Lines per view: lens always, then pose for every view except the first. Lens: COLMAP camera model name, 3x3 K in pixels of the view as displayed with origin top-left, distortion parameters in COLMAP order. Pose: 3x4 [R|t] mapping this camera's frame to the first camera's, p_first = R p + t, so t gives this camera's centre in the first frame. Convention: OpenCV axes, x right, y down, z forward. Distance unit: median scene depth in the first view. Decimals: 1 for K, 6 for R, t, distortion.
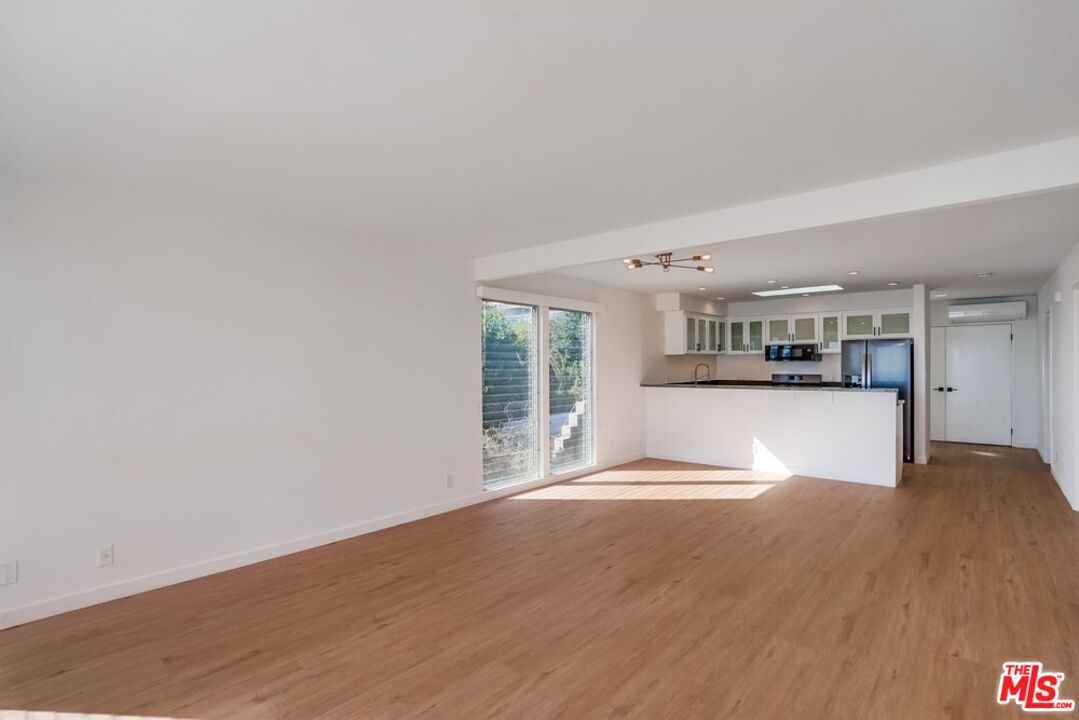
lens RADIAL K [[514.2, 0, 536.9], [0, 514.2, 362.3], [0, 0, 1]] dist [-0.068395, 0.028088]
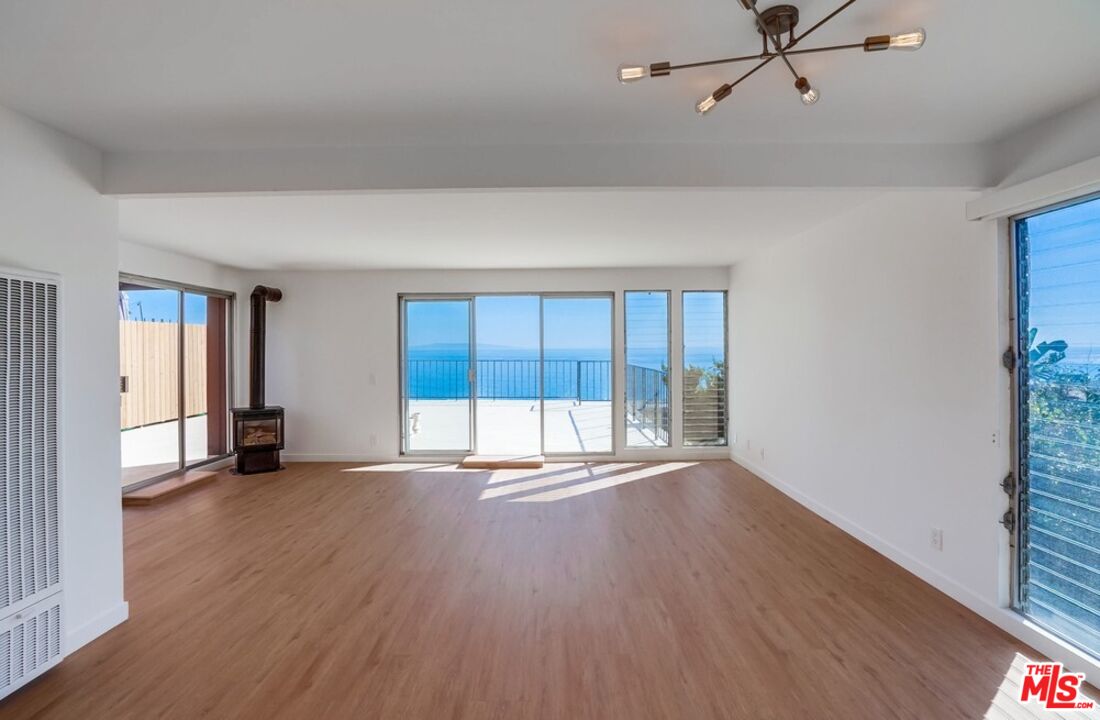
lens RADIAL K [[522.5, 0, 550.3], [0, 522.5, 345.2], [0, 0, 1]] dist [-0.066539, 0.023731]
pose [[-0.748269, 0.007559, -0.663353, 0.540942], [0.012514, 0.999918, -0.002721, -0.006510], [0.663278, -0.010338, -0.748302, 1.067420]]
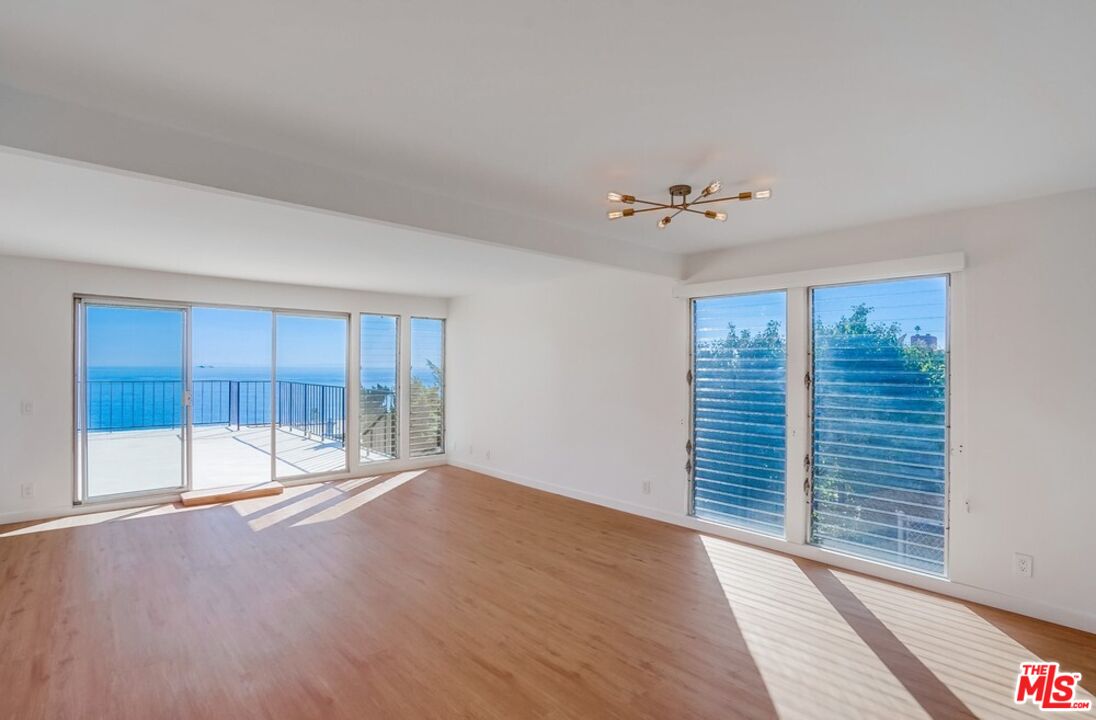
lens RADIAL K [[522.3, 0, 547.3], [0, 522.3, 366.5], [0, 0, 1]] dist [-0.069780, 0.026454]
pose [[-0.105652, 0.004191, -0.994394, 0.810418], [-0.001653, 0.999989, 0.004391, -0.010880], [0.994402, 0.002107, -0.105644, 0.848843]]
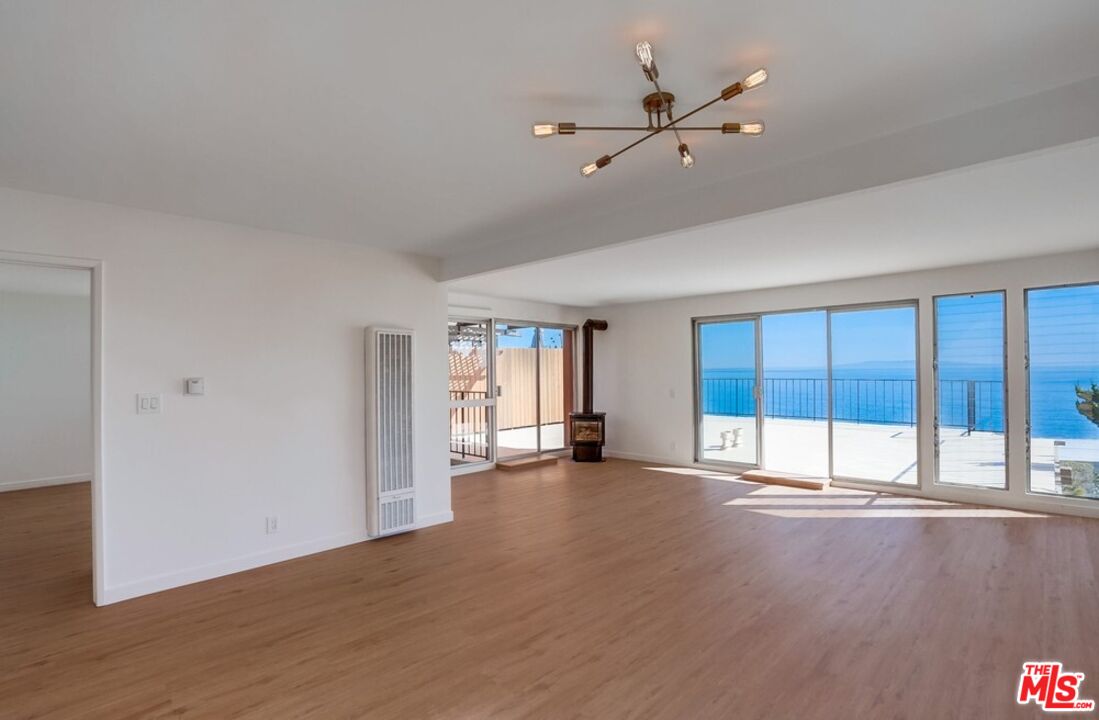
lens RADIAL K [[523.7, 0, 545.9], [0, 523.7, 367.9], [0, 0, 1]] dist [-0.057432, 0.023436]
pose [[-0.998379, 0.017911, 0.054016, 0.303543], [0.017462, 0.999809, -0.008767, 0.001871], [-0.054163, -0.007809, -0.998502, 1.323427]]
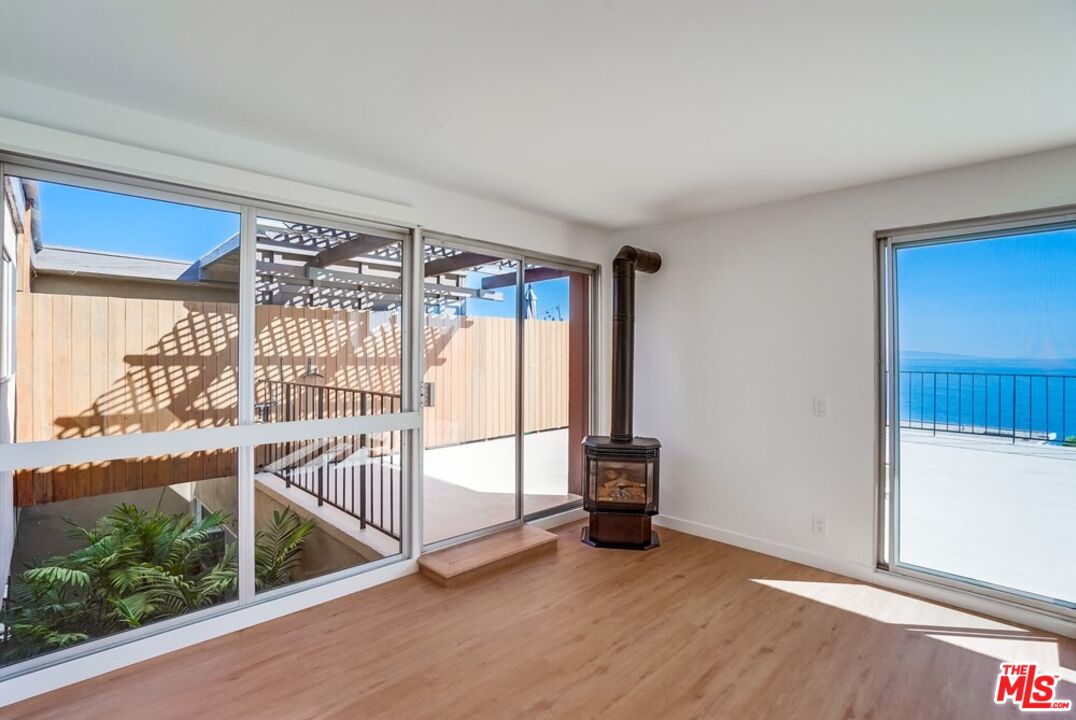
lens RADIAL K [[518.1, 0, 533.6], [0, 518.1, 351.9], [0, 0, 1]] dist [-0.054043, 0.028906]
pose [[-0.997850, 0.001787, 0.065513, 0.343384], [0.001434, 0.999984, -0.005427, 0.001655], [-0.065521, -0.005322, -0.997837, 0.497372]]
